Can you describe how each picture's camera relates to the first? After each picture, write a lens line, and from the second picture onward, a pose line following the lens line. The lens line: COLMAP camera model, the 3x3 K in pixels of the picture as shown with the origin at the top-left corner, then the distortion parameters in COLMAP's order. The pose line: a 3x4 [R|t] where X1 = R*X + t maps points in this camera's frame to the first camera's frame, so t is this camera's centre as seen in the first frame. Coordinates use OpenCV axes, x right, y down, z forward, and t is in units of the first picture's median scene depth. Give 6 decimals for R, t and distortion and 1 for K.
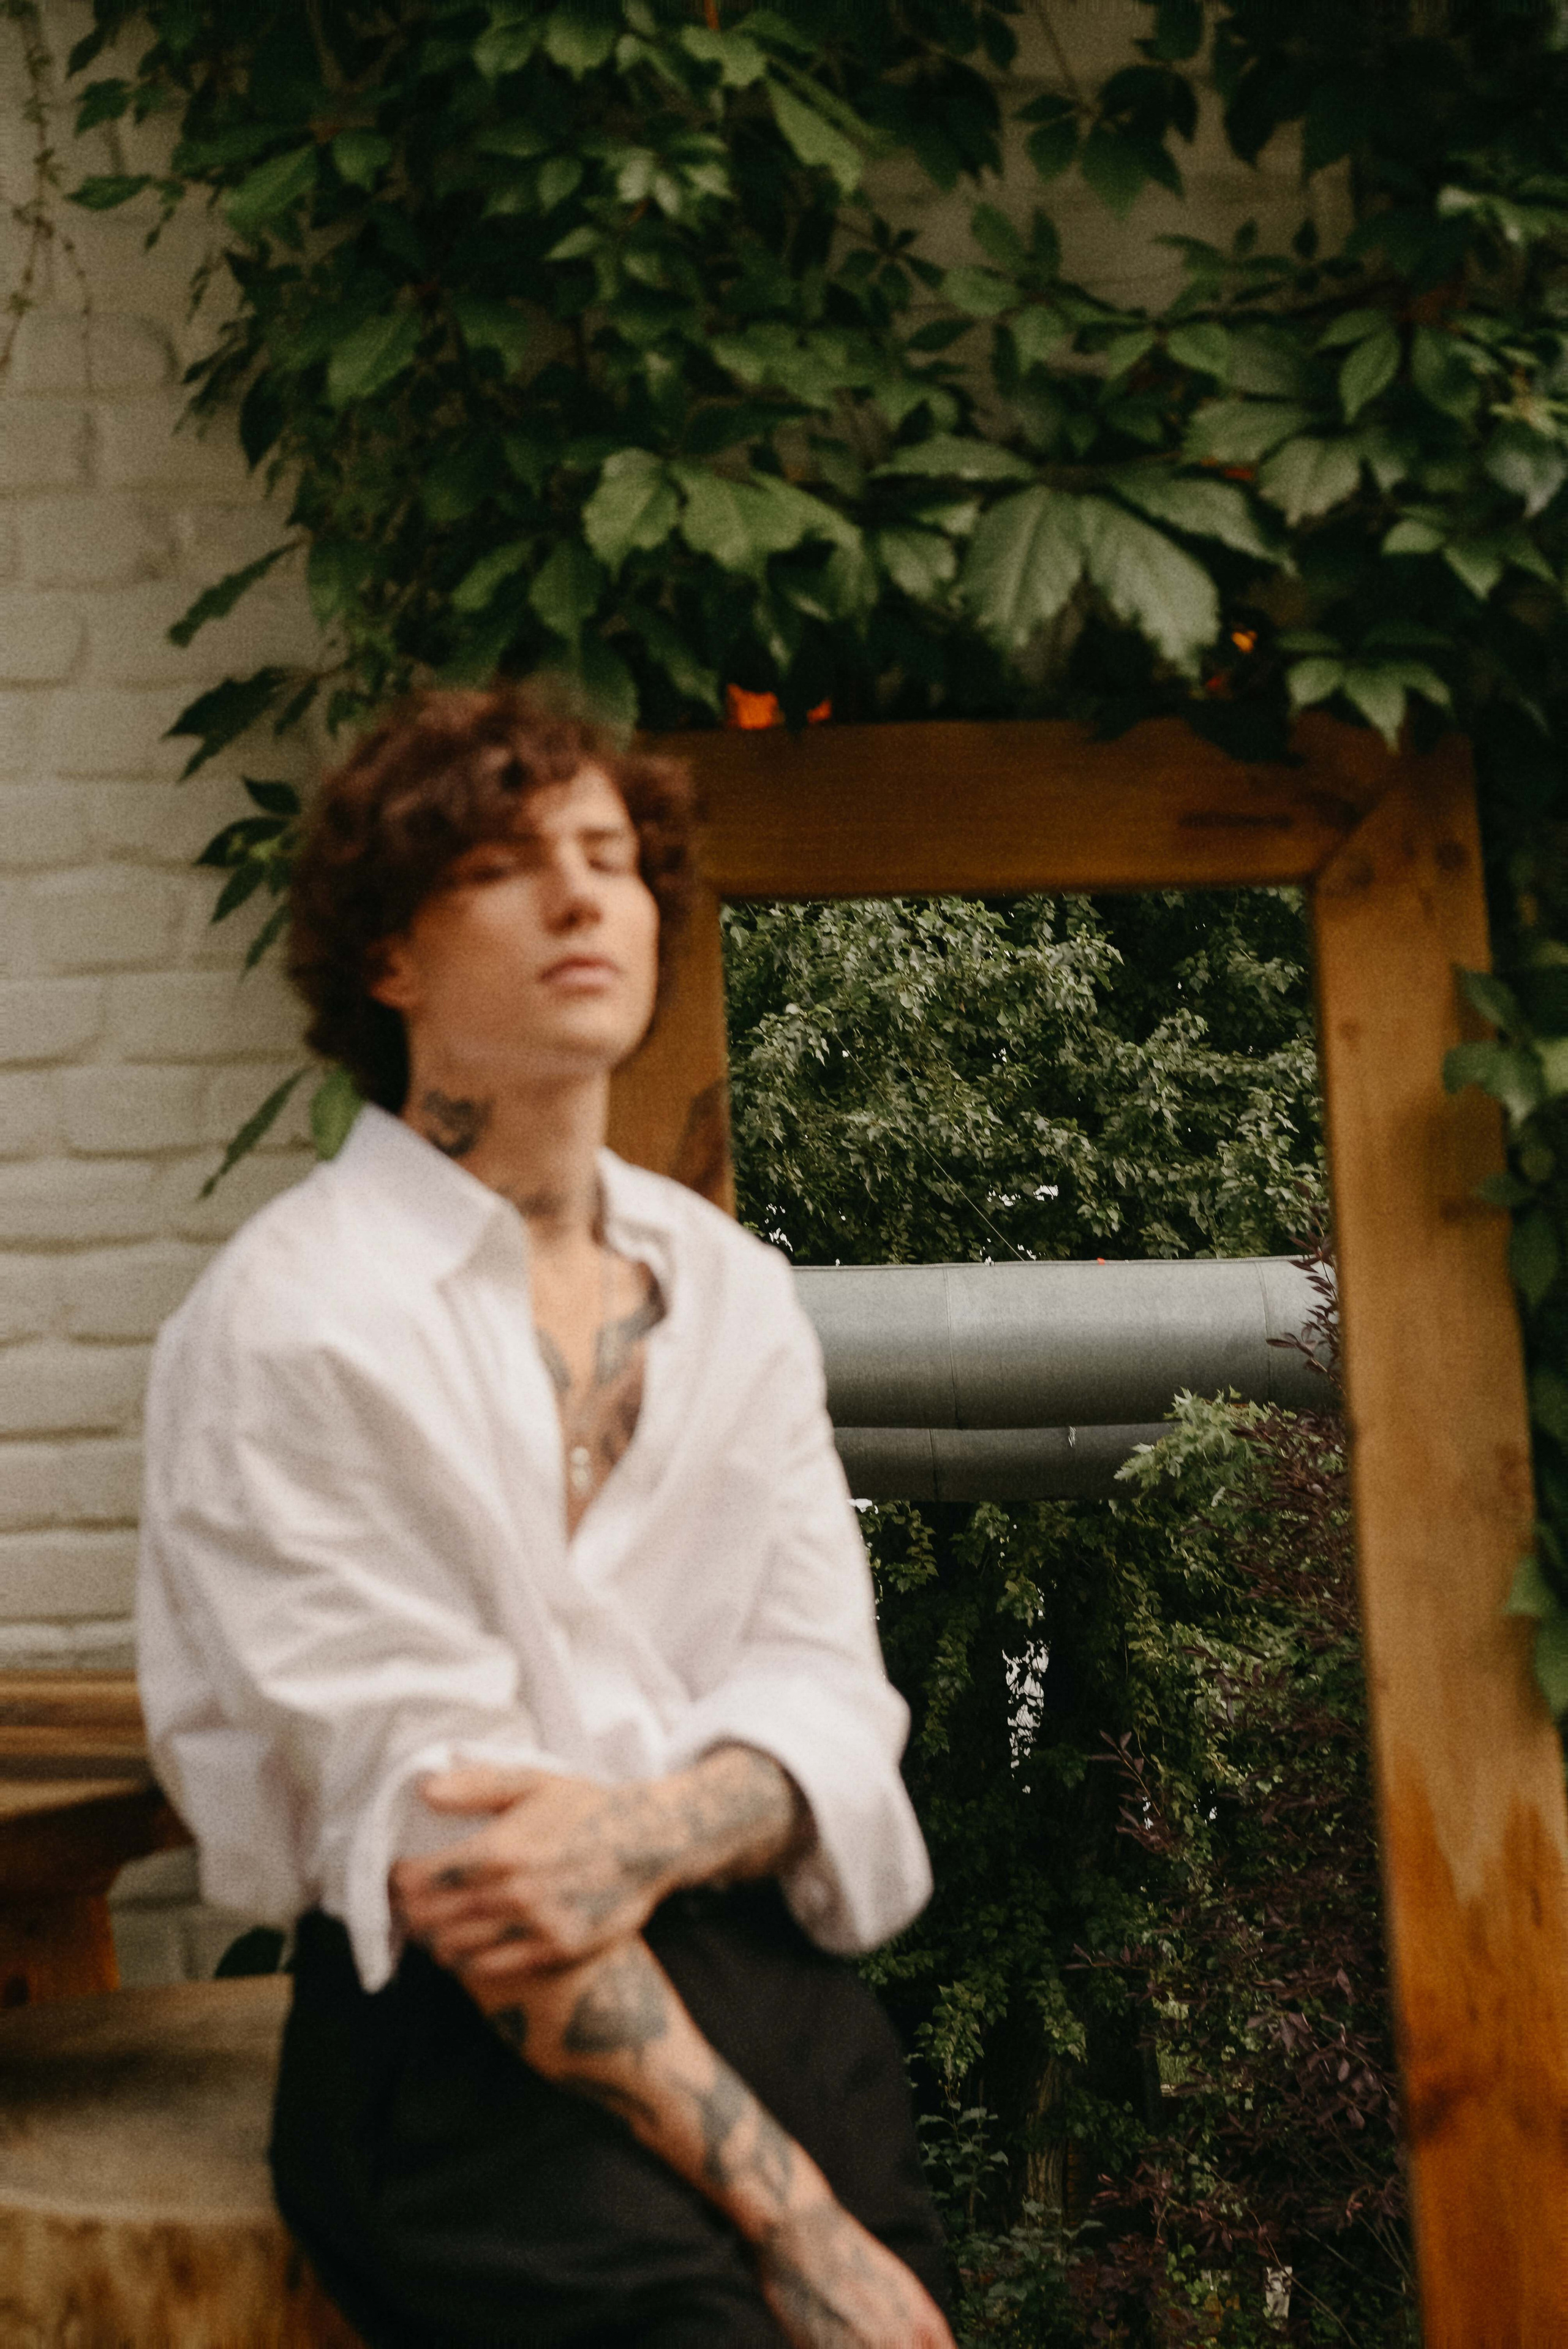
lens RADIAL K [[3355.4, 0, 808.2], [0, 3355.4, 1174.3], [0, 0, 1]] dist [0.090387, 0.000000]
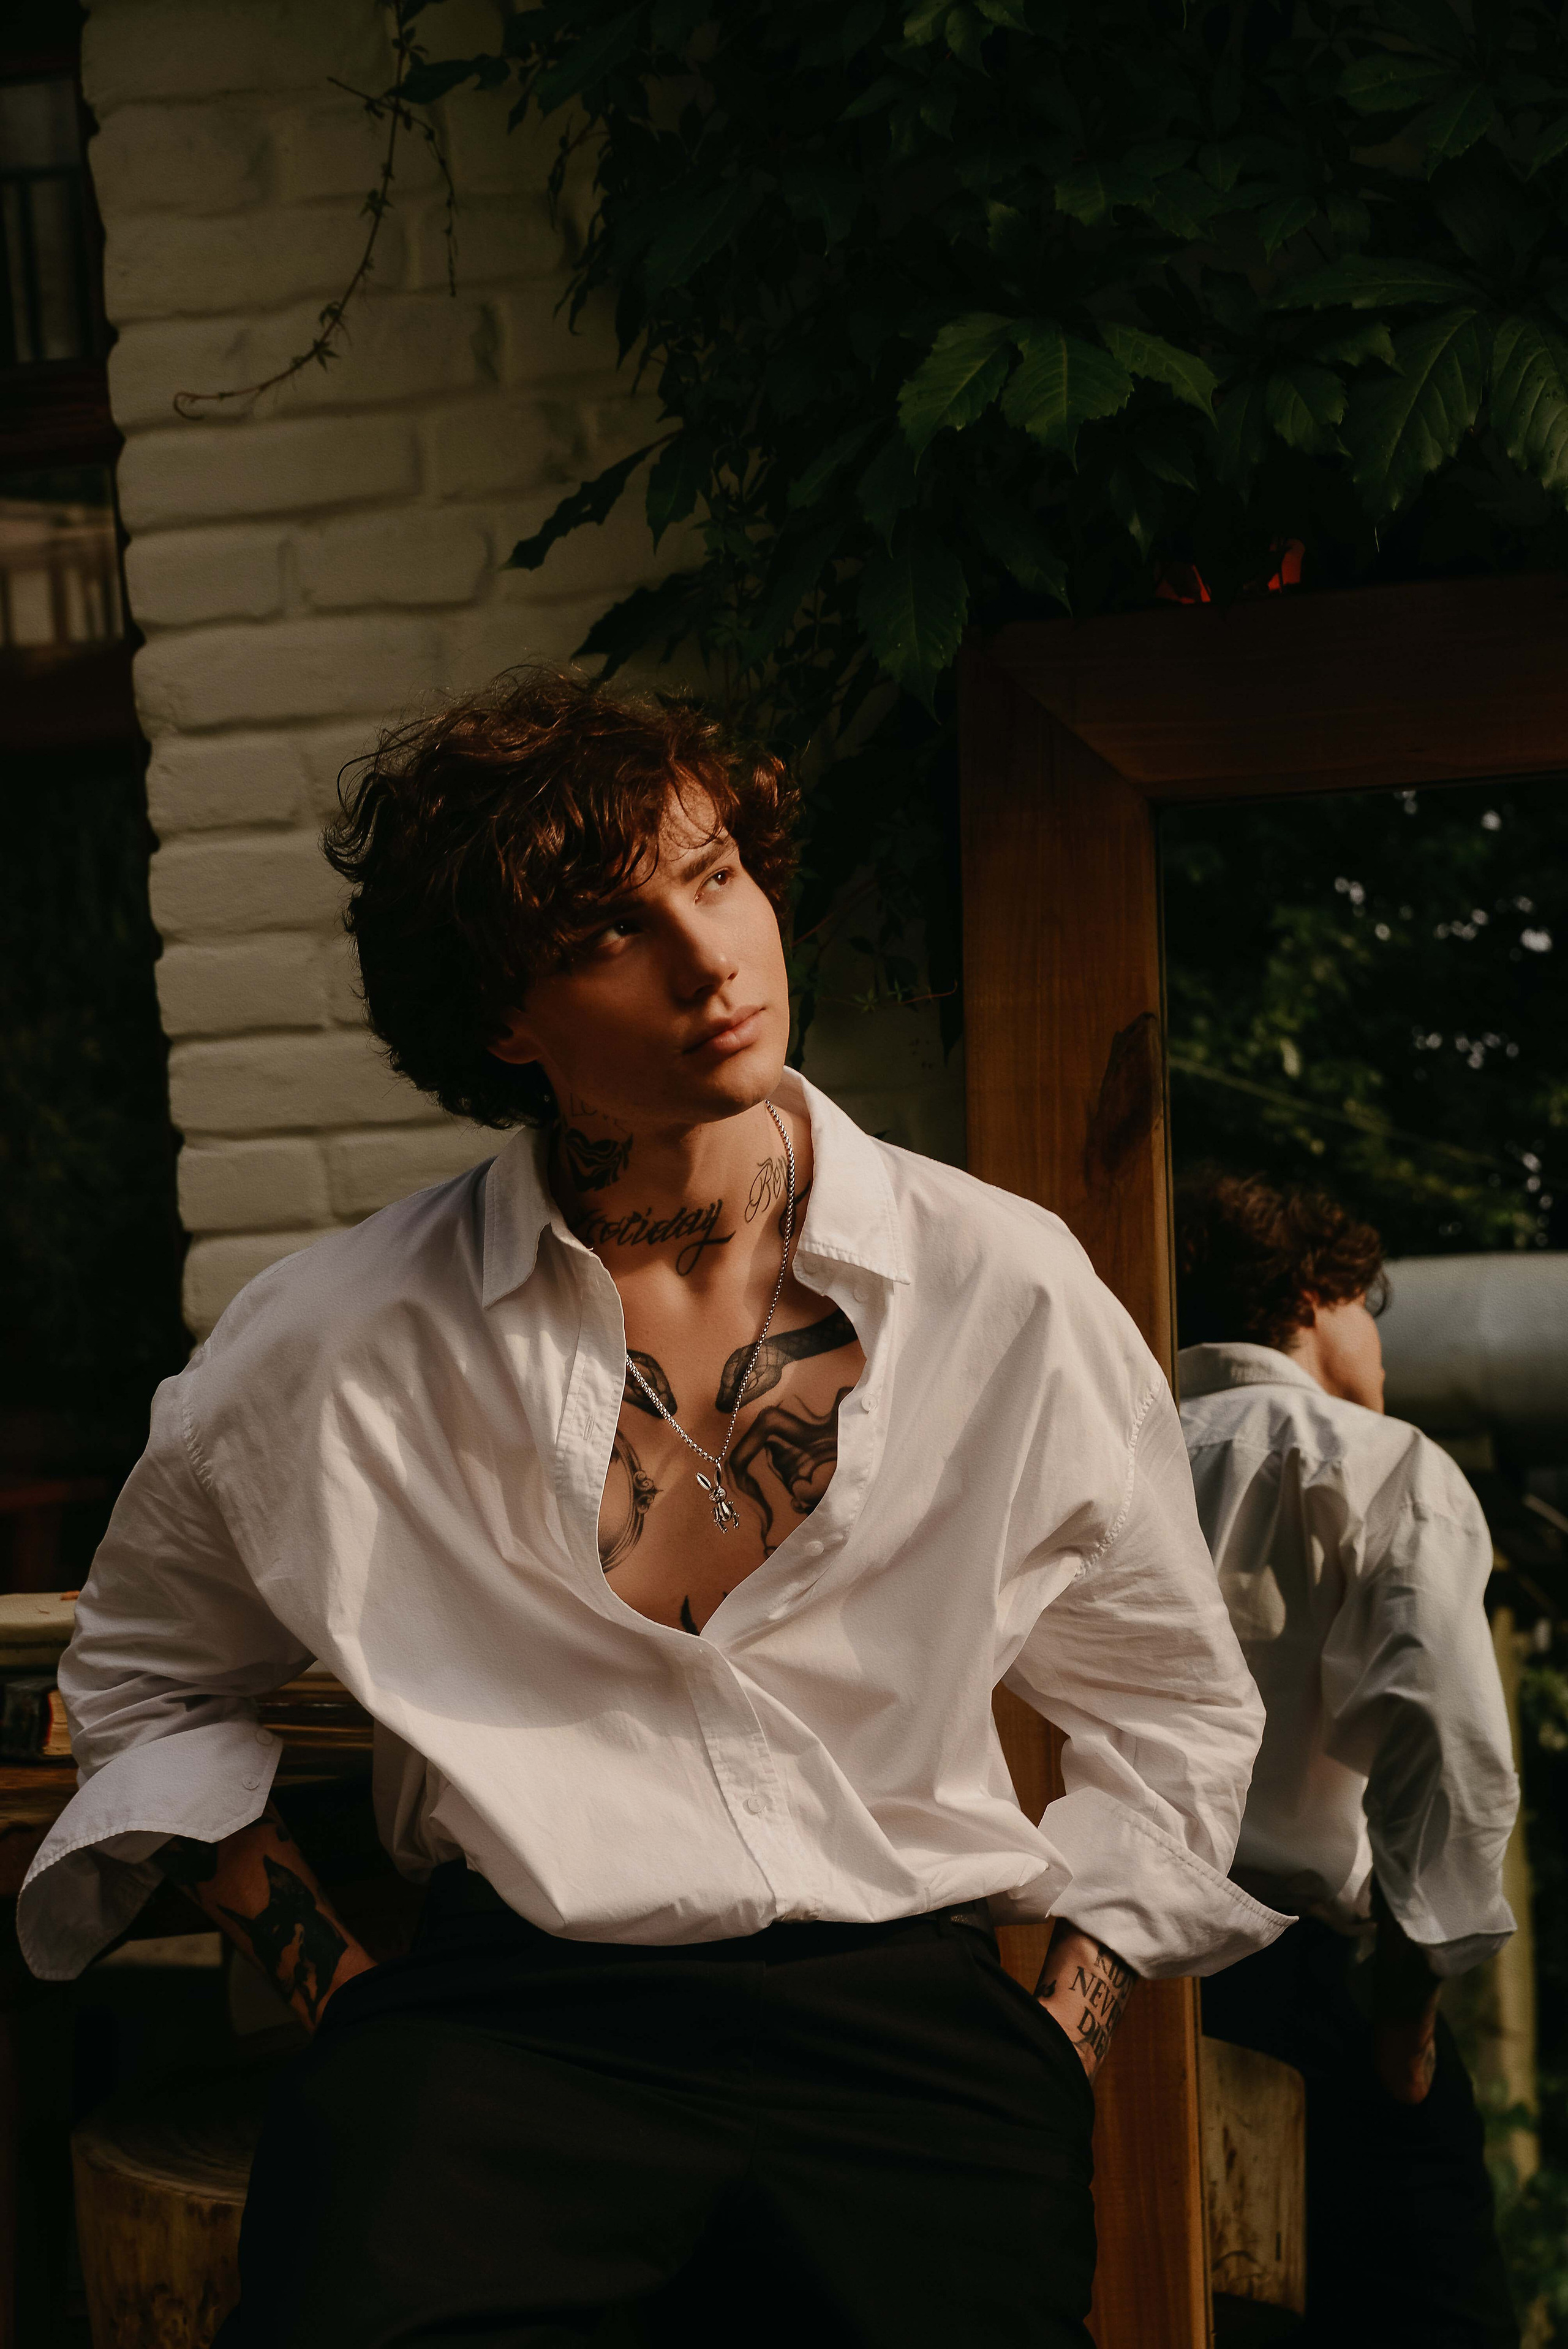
lens RADIAL K [[4442.2, 0, 751.1], [0, 4442.2, 1178.3], [0, 0, 1]] dist [0.225263, 0.000000]
pose [[0.943312, -0.021495, -0.331211, 0.266258], [0.030083, 0.999330, 0.020824, -0.012672], [0.330541, -0.029607, 0.943327, -0.135066]]
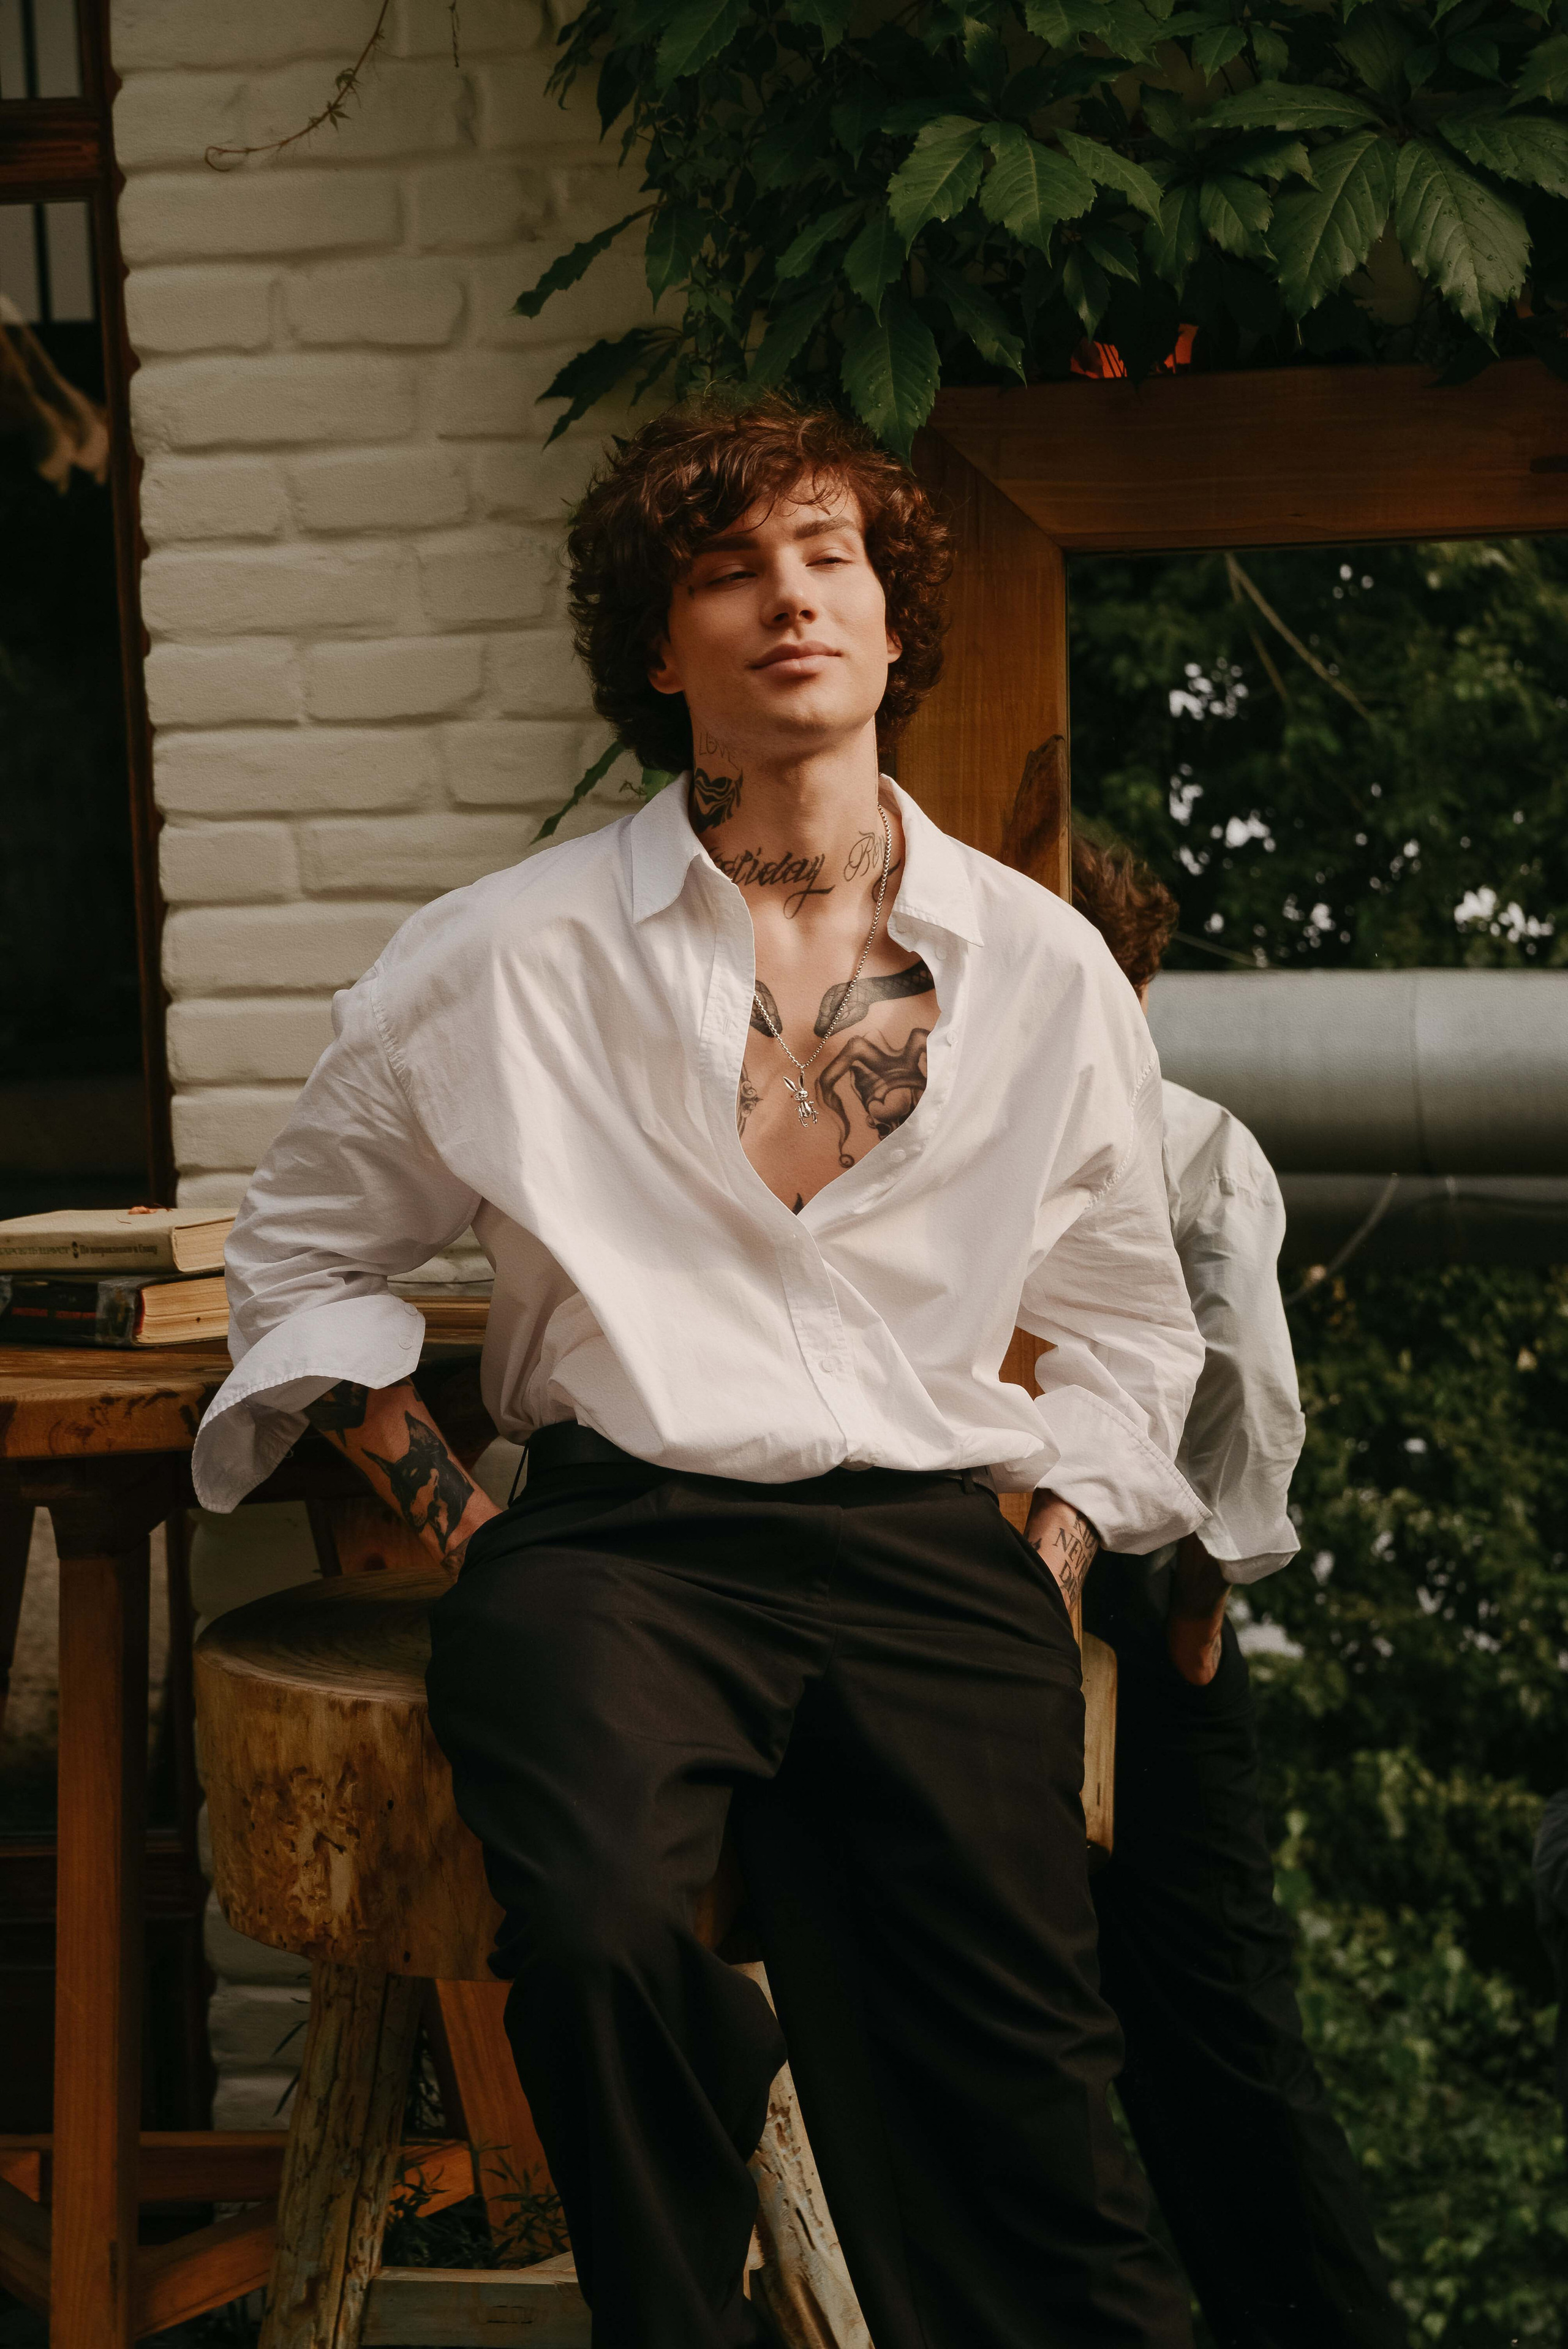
lens RADIAL K [[4442.2, 0, 796.2], [0, 4442.2, 1139.2], [0, 0, 1]] dist [0.225263, 0.000000]
pose [[0.976598, 0.018670, -0.214259, 0.191739], [-0.003926, 0.997607, 0.069035, 0.000999], [0.215035, -0.066578, 0.974334, -0.343624]]
